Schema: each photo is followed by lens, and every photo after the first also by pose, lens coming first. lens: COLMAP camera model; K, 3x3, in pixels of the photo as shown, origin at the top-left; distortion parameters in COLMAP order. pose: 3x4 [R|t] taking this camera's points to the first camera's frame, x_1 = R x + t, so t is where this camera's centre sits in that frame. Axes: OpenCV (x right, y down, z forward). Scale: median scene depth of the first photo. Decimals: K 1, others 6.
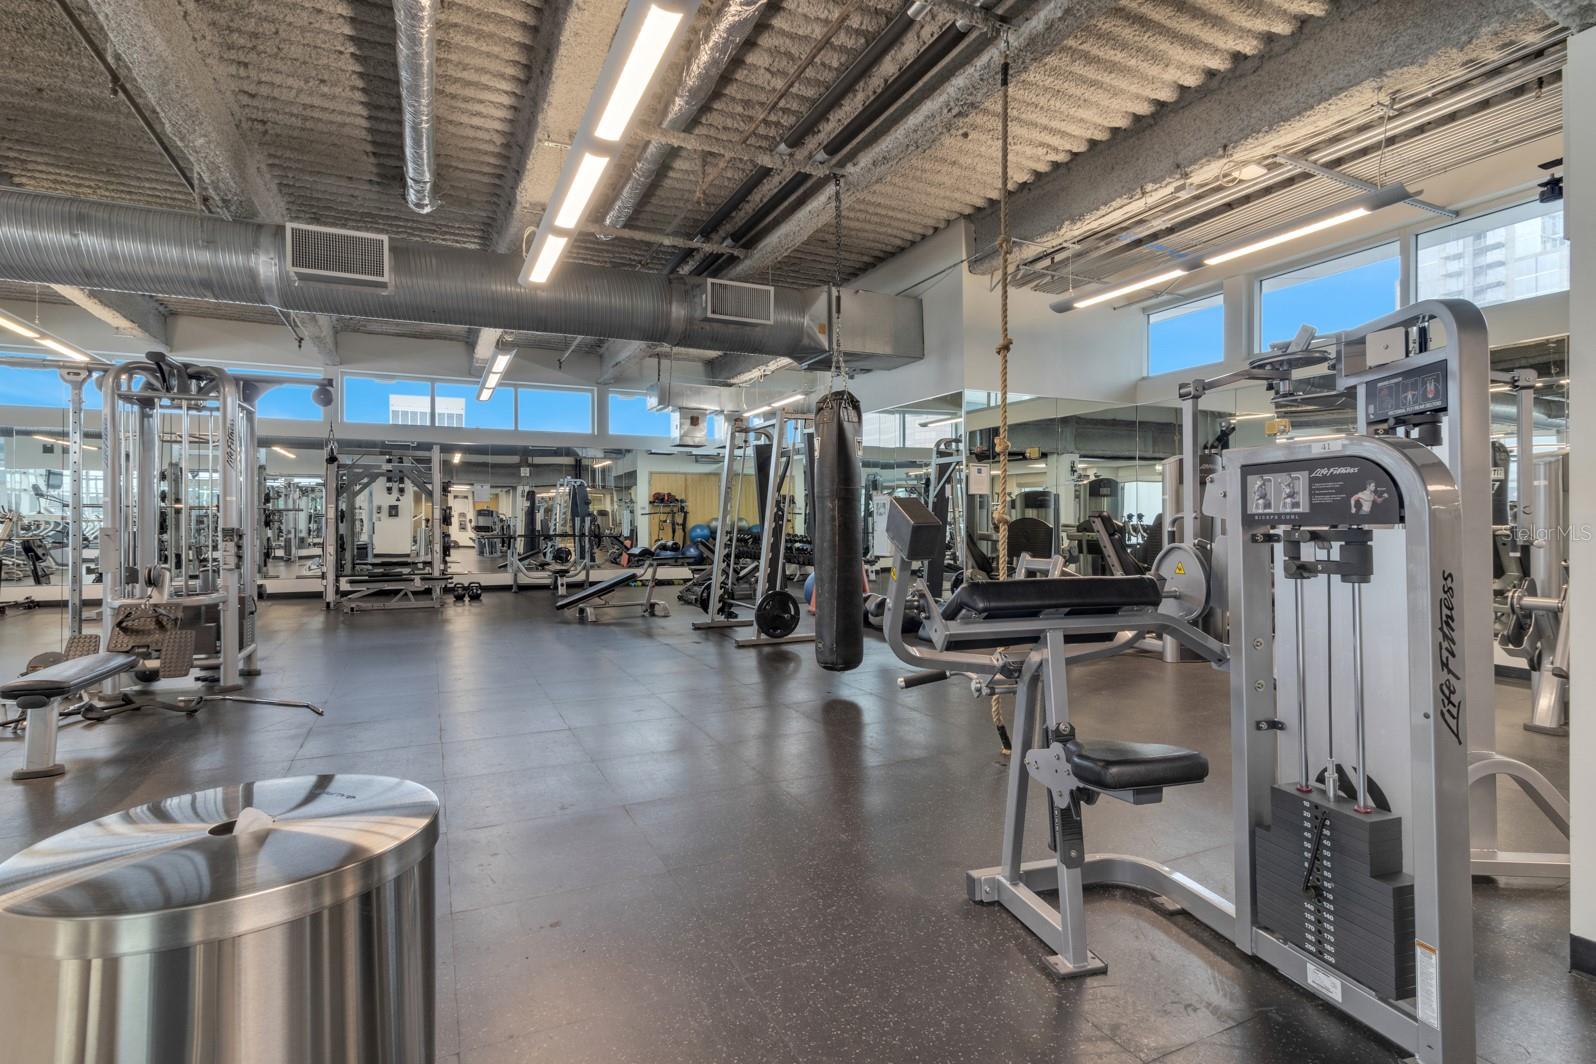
lens RADIAL K [[769.1, 0, 801.6], [0, 769.1, 527.2], [0, 0, 1]] dist [0.004136, 0.000139]
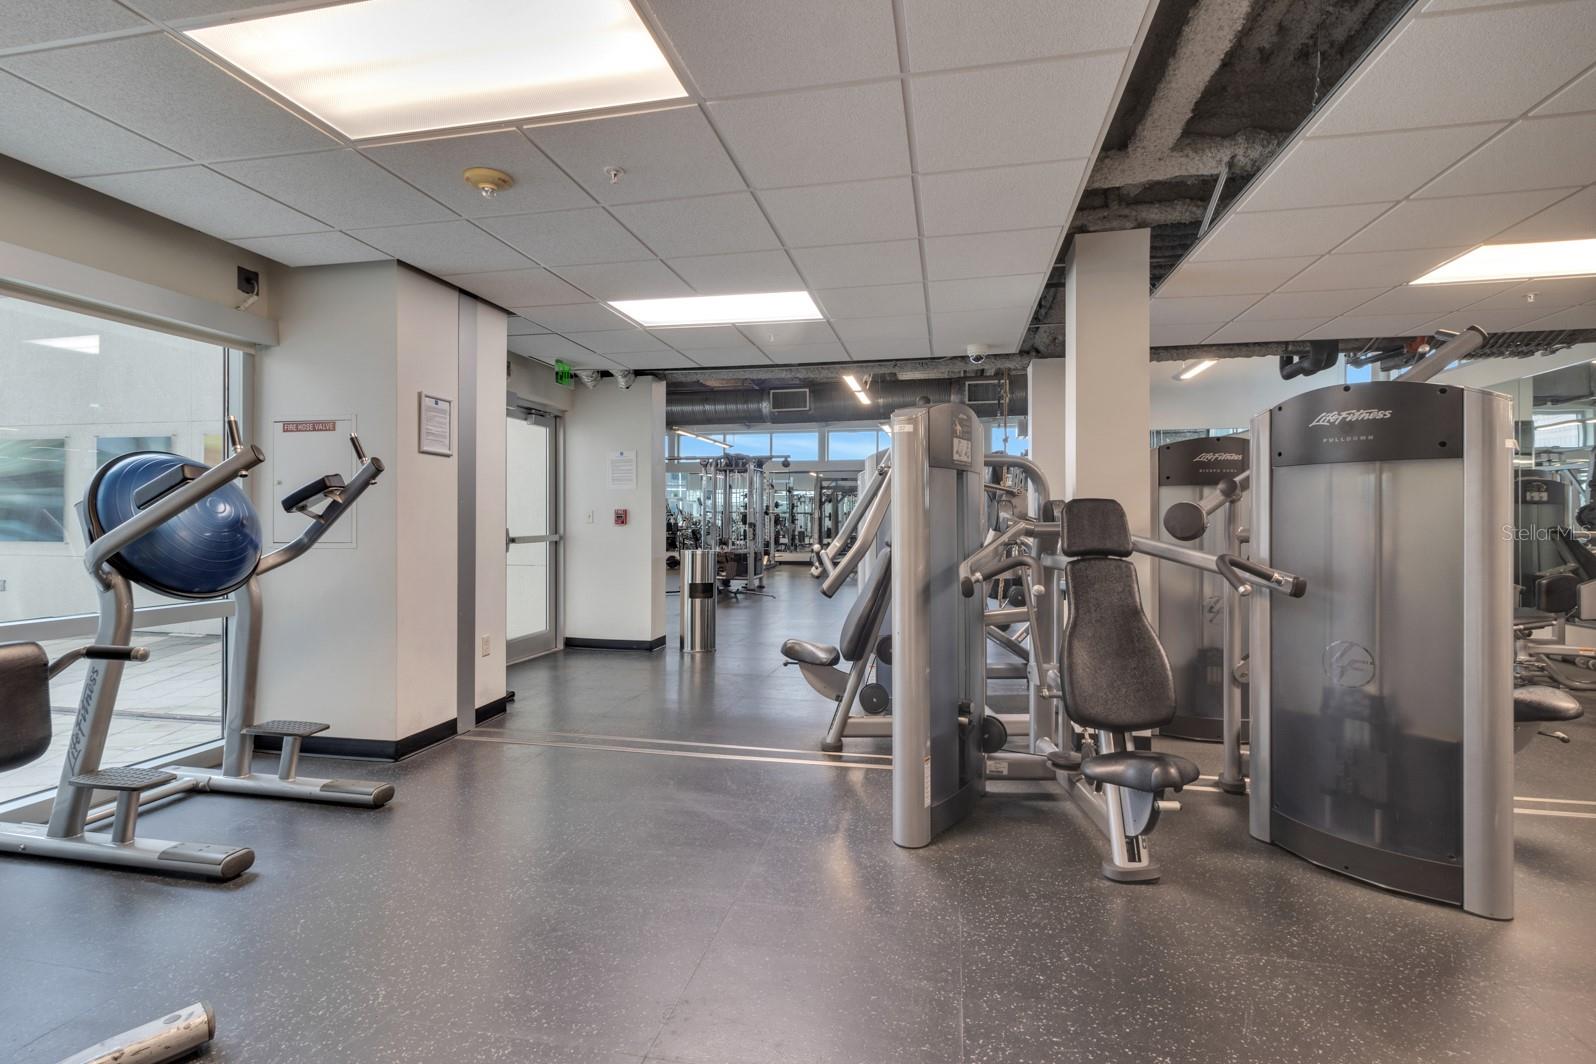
lens RADIAL K [[769.1, 0, 796.1], [0, 769.1, 526.3], [0, 0, 1]] dist [0.004136, 0.000139]
pose [[0.790307, 0.003314, -0.612703, 0.741557], [-0.002627, 0.999995, 0.002021, 0.008102], [0.612706, 0.000013, 0.790311, -0.711607]]
